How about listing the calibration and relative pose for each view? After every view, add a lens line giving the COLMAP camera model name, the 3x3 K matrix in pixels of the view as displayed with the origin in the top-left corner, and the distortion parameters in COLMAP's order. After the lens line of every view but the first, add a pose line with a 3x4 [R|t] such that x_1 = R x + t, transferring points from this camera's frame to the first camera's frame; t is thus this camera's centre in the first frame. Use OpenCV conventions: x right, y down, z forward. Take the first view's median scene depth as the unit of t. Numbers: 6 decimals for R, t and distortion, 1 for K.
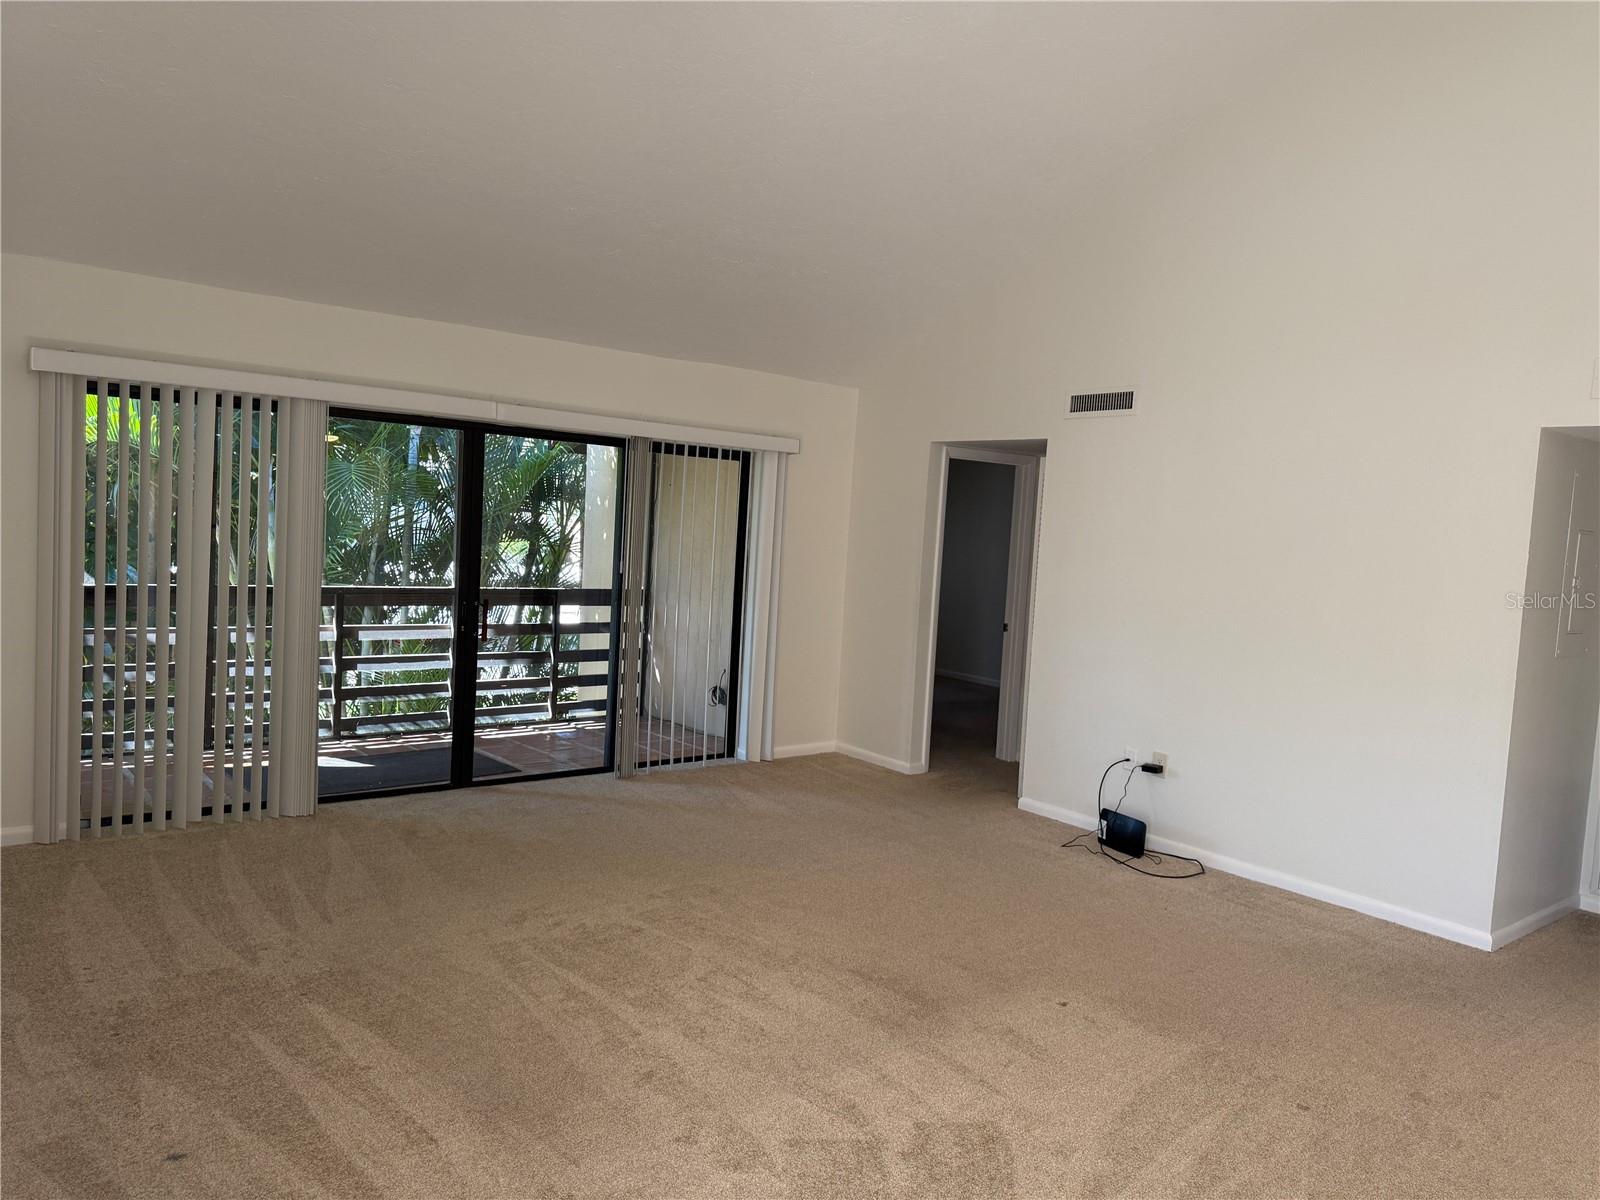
lens RADIAL K [[1136.5, 0, 846.6], [0, 1136.5, 595.0], [0, 0, 1]] dist [0.087258, -0.121555]
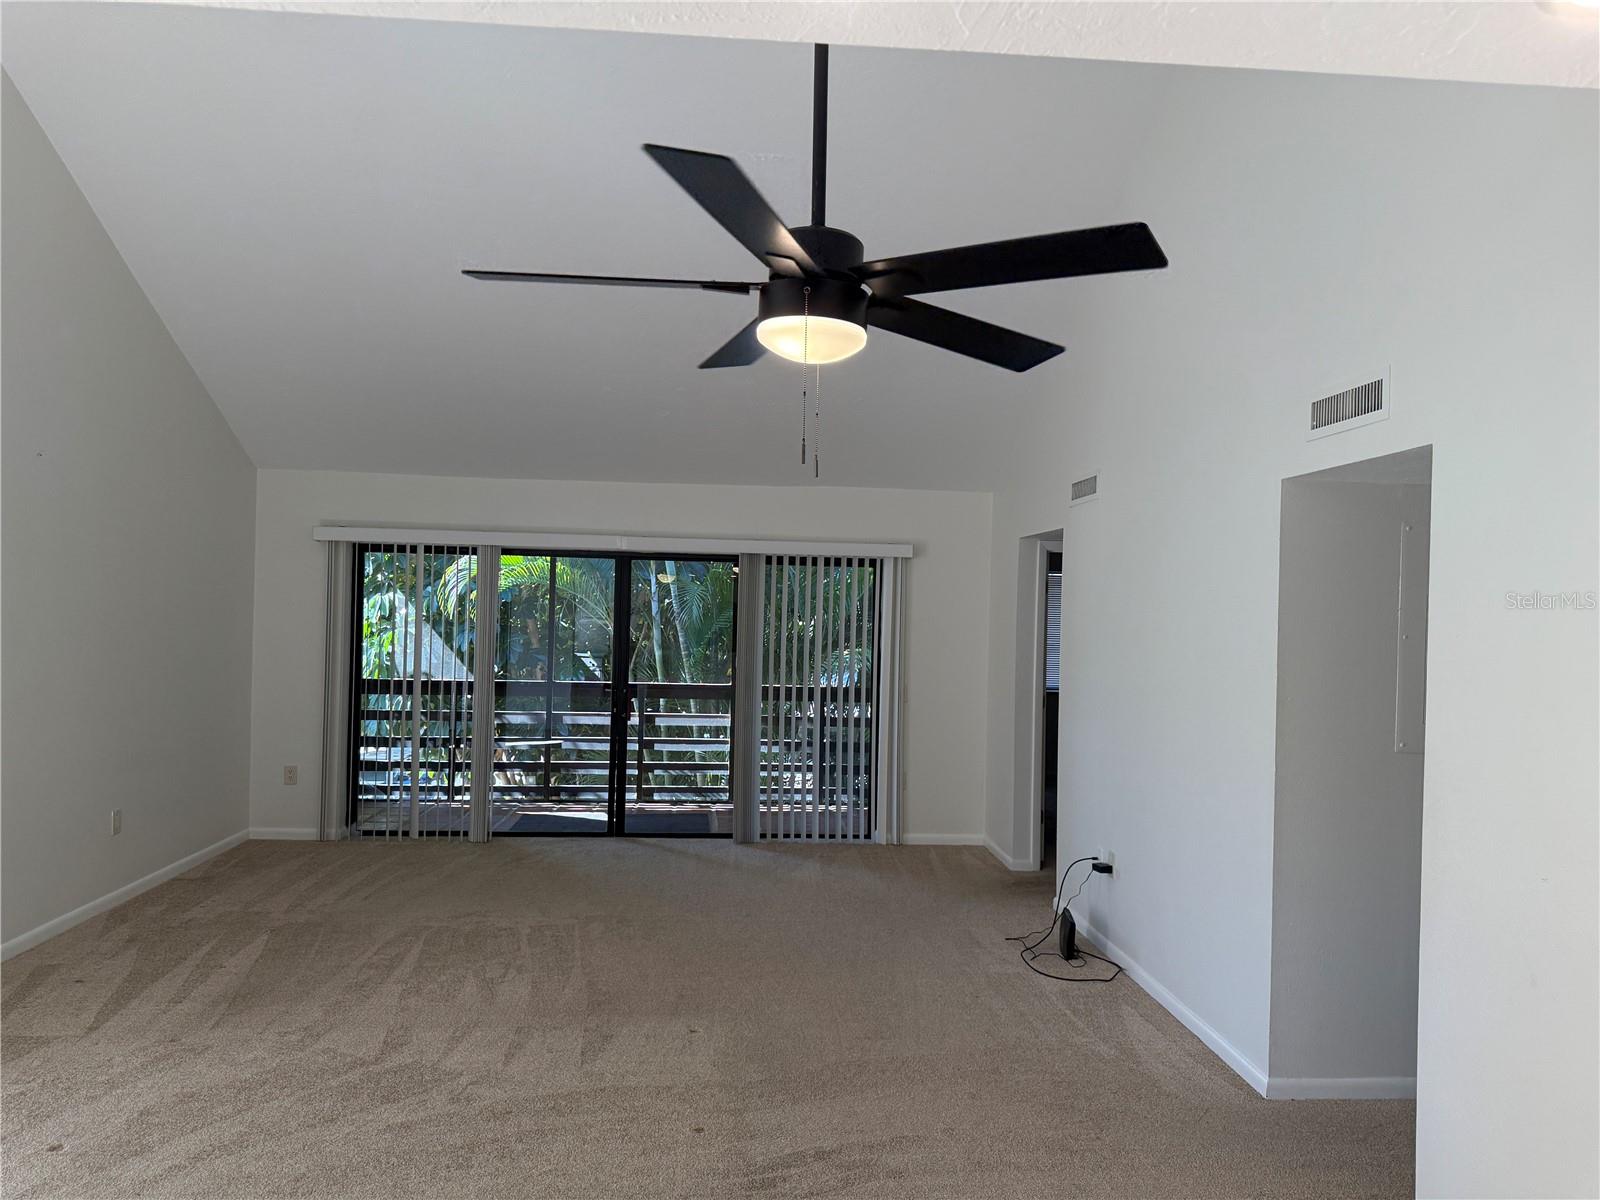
lens RADIAL K [[1148.7, 0, 795.8], [0, 1148.7, 597.1], [0, 0, 1]] dist [0.099041, -0.143709]
pose [[0.812263, -0.044061, -0.581624, 0.812511], [-0.014018, 0.995380, -0.094982, 0.030895], [0.583123, 0.085304, 0.807893, 0.080112]]
